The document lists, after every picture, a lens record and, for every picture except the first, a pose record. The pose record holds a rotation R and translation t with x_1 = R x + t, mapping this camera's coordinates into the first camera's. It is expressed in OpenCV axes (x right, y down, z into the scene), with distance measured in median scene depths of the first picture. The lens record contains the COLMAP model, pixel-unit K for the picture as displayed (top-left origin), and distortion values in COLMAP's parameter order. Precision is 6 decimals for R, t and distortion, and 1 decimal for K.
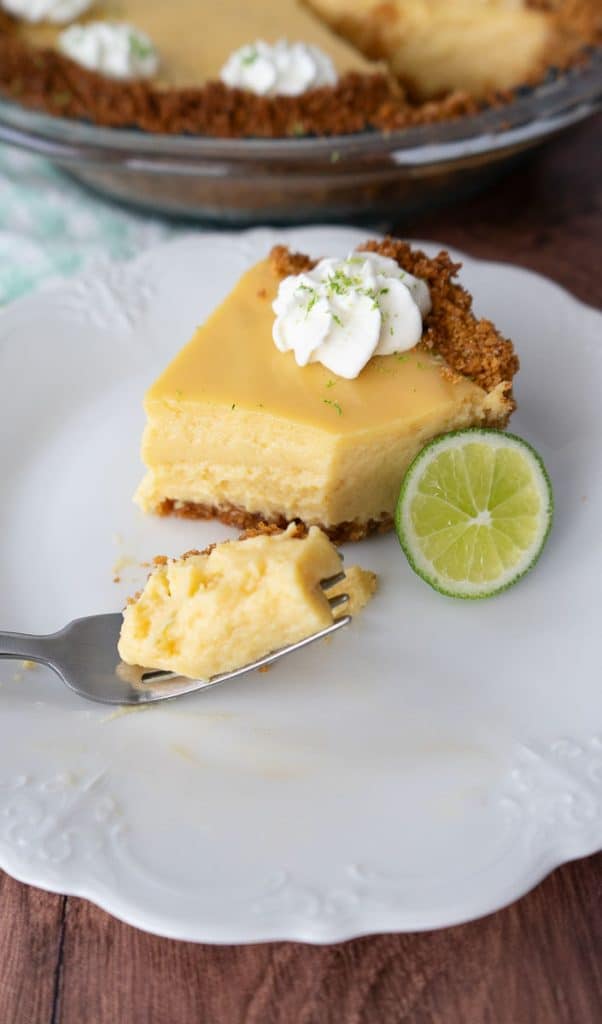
lens RADIAL K [[918.7, 0, 244.3], [0, 918.7, 513.6], [0, 0, 1]] dist [-0.000689, 0.006804]
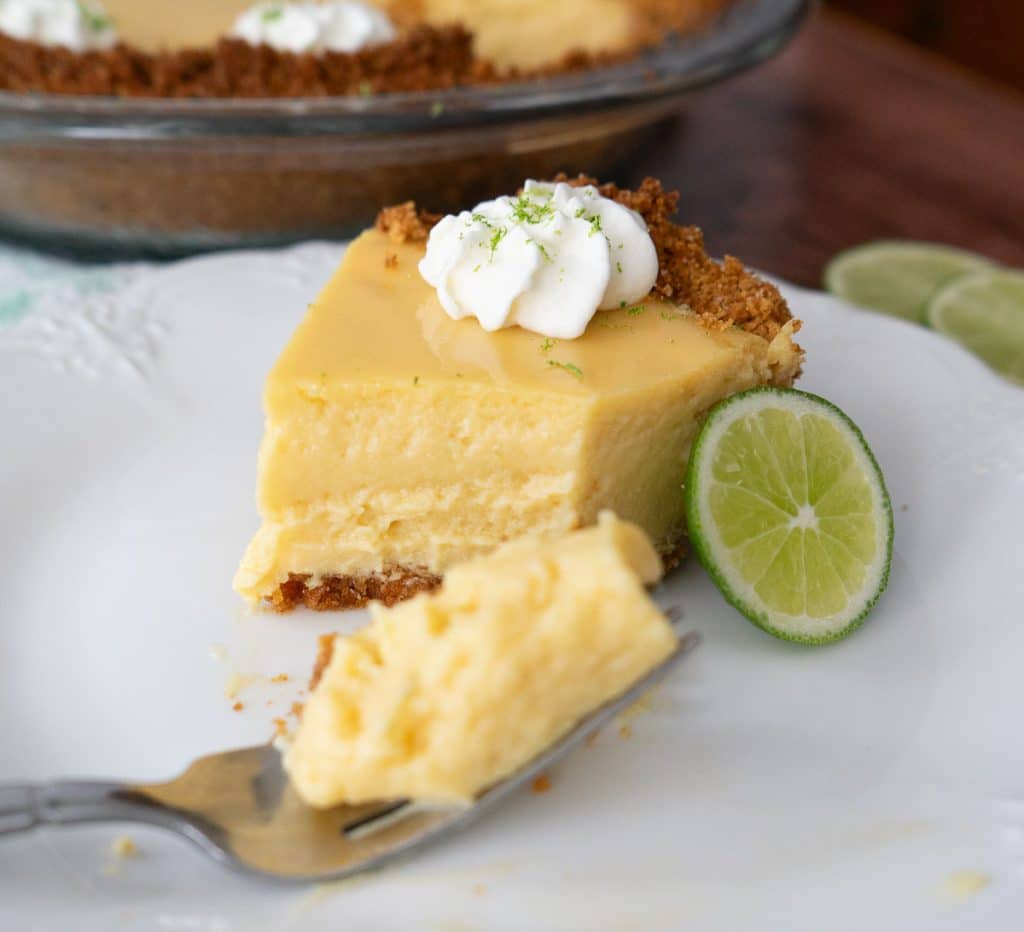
lens RADIAL K [[1422.0, 0, 468.8], [0, 1422.0, 463.8], [0, 0, 1]] dist [0.026887, 0.009635]
pose [[0.954527, -0.081554, 0.286752, -0.254826], [0.167058, 0.942974, -0.287910, 0.218425], [-0.246919, 0.322722, 0.913718, 0.116029]]
